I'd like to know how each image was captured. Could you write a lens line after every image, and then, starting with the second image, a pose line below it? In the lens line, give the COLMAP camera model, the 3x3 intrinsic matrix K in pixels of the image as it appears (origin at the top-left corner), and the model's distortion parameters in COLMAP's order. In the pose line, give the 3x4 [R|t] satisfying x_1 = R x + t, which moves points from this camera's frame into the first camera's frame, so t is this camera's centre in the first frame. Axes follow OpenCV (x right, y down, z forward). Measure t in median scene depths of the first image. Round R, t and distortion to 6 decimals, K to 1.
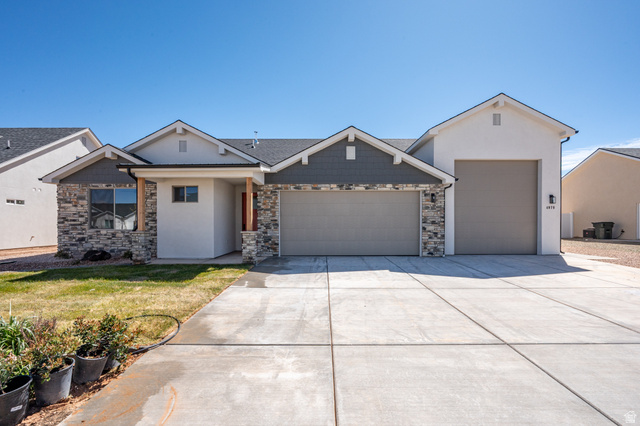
lens RADIAL K [[288.2, 0, 322.4], [0, 288.2, 228.2], [0, 0, 1]] dist [0.000755, 0.000165]
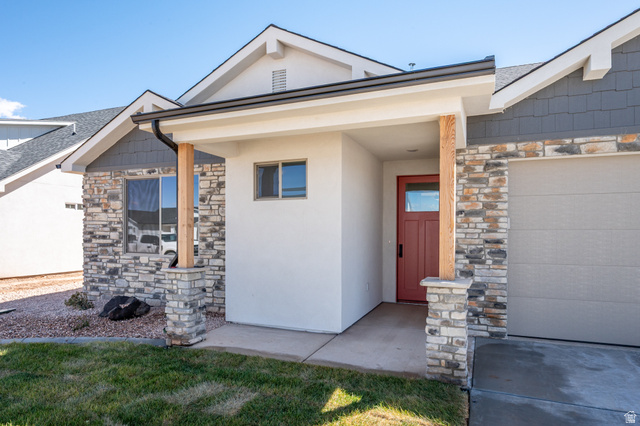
lens RADIAL K [[396.3, 0, 320.8], [0, 396.3, 206.0], [0, 0, 1]] dist [-0.002552, -0.000503]
pose [[0.927055, -0.020875, -0.374344, -0.185426], [-0.007682, 0.997182, -0.074629, -0.033660], [0.374847, 0.072061, 0.924282, 0.449223]]
